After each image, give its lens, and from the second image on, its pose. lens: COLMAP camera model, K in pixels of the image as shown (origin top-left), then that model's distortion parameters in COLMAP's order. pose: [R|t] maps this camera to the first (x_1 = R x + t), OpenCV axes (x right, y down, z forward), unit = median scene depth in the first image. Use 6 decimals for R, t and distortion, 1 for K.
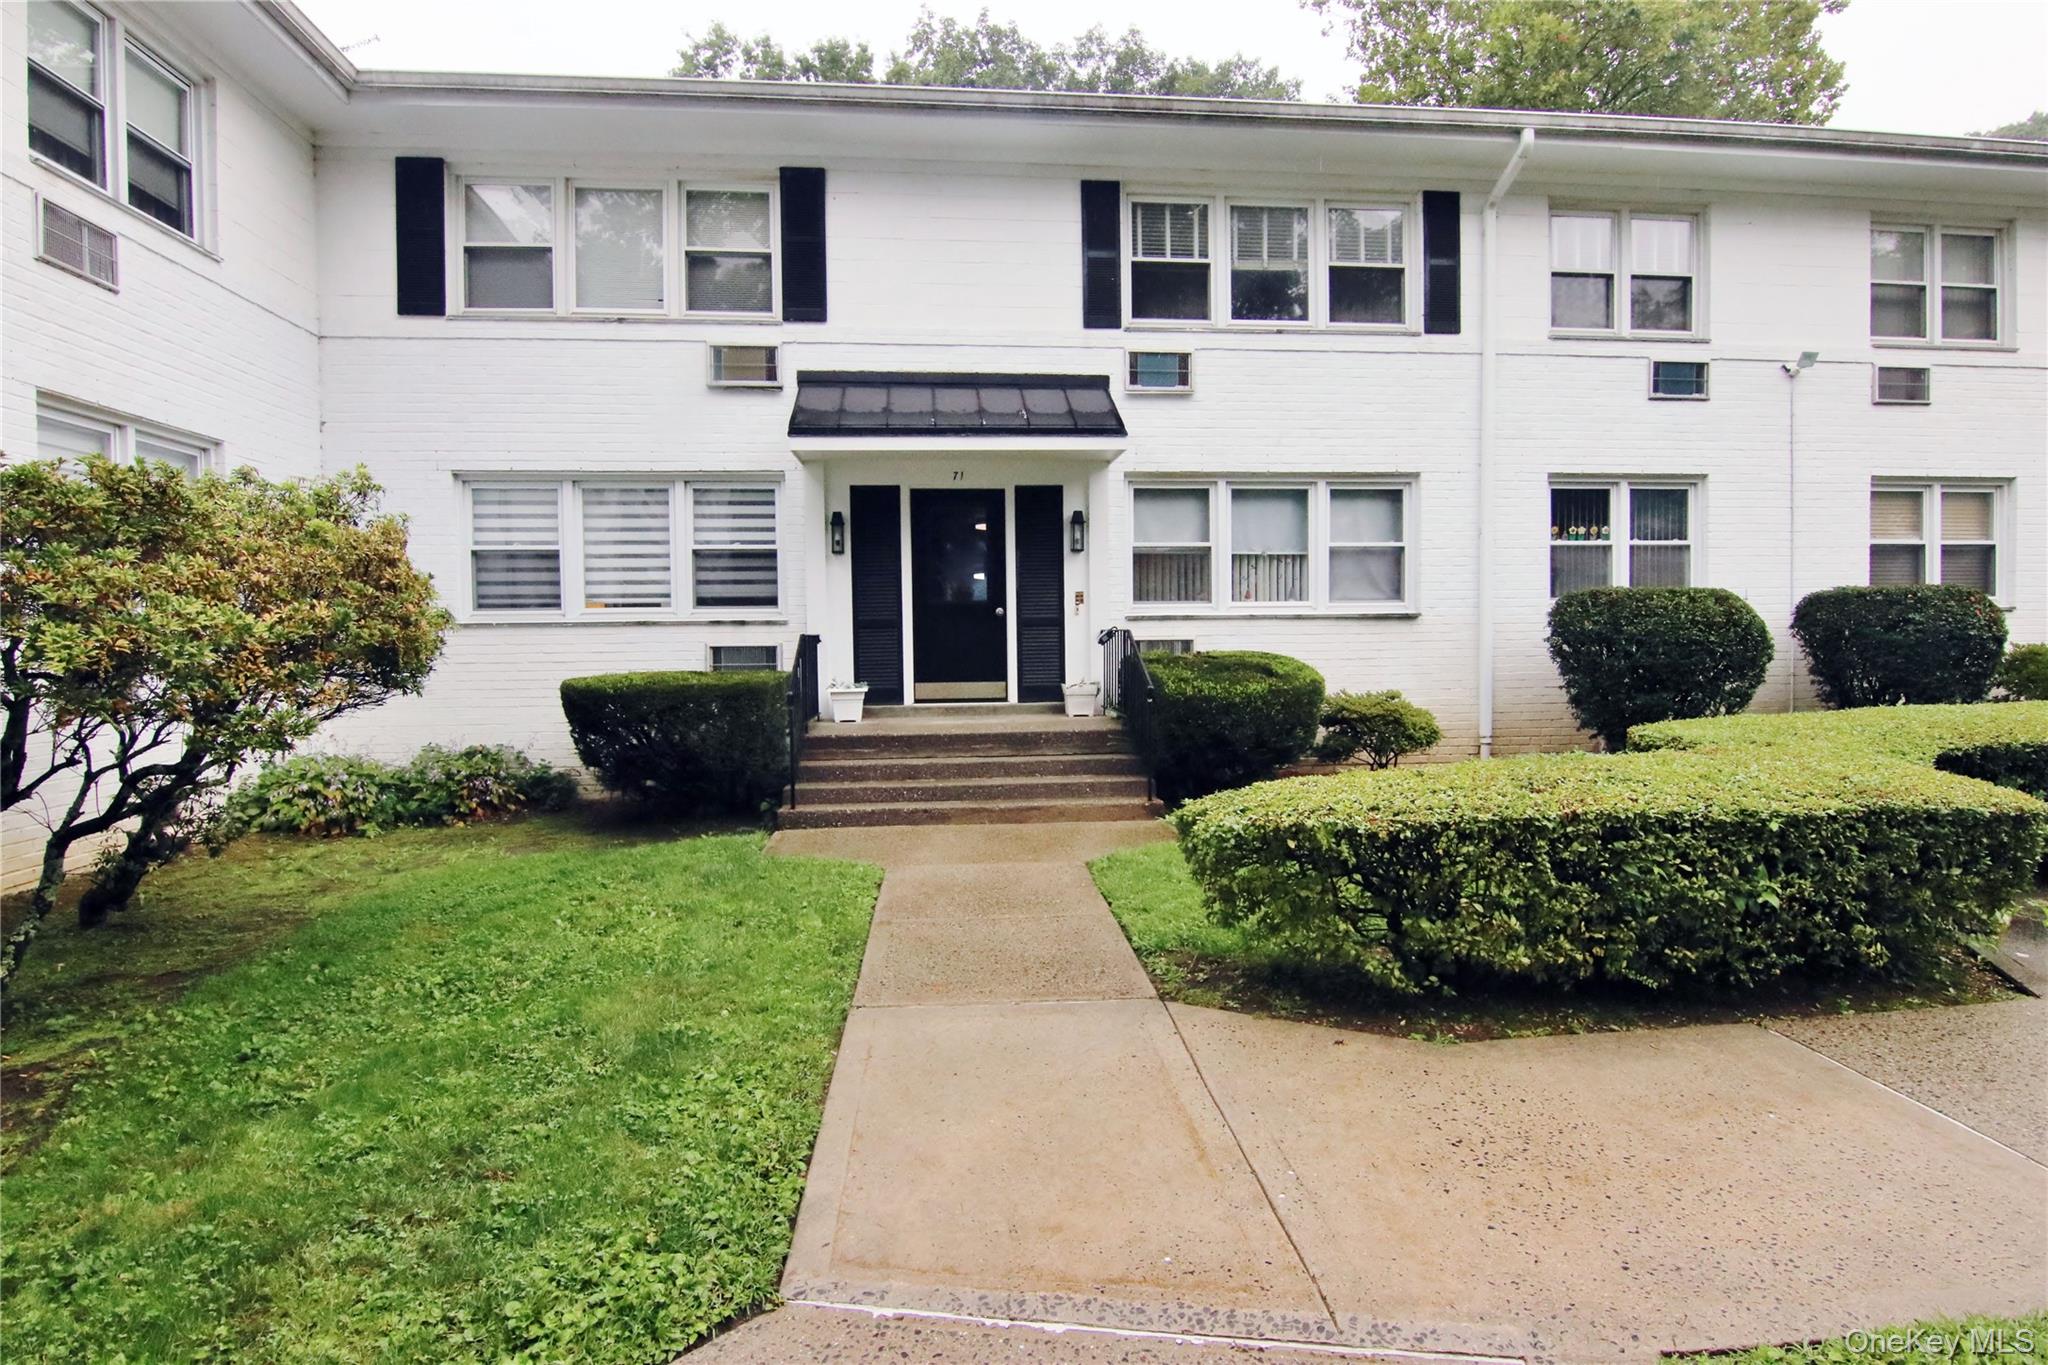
lens RADIAL K [[1046.6, 0, 1024.0], [0, 1046.6, 682.5], [0, 0, 1]] dist [-0.001151, -0.000081]
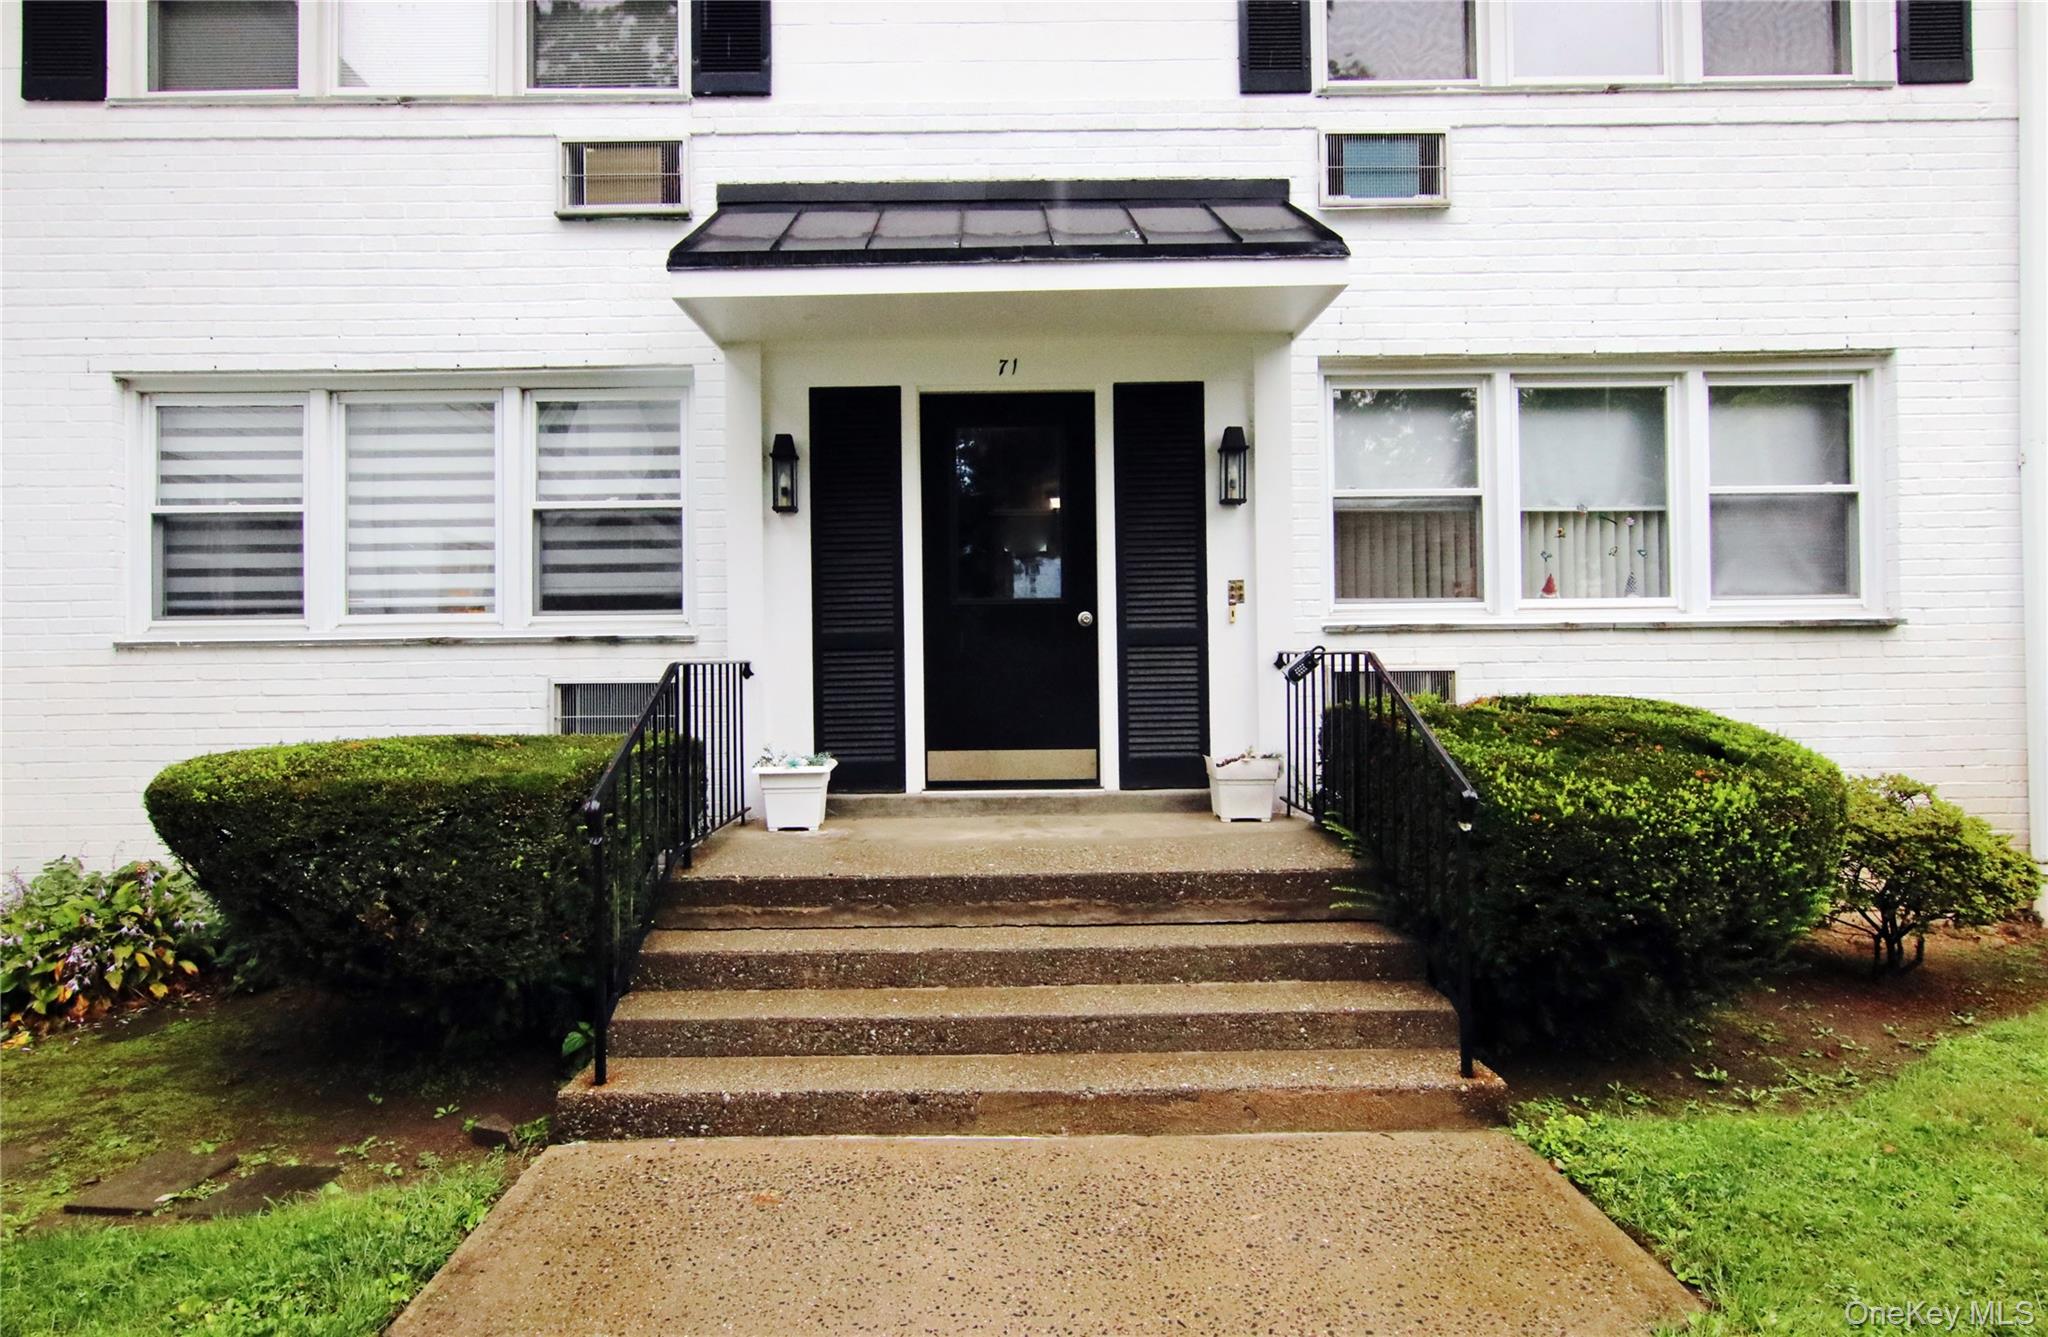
lens RADIAL K [[1060.7, 0, 992.2], [0, 1060.7, 663.8], [0, 0, 1]] dist [0.000036, 0.000138]
pose [[0.995488, -0.000739, -0.094886, -0.019272], [-0.002768, 0.999318, -0.036826, -0.024752], [0.094848, 0.036923, 0.994807, 0.463029]]
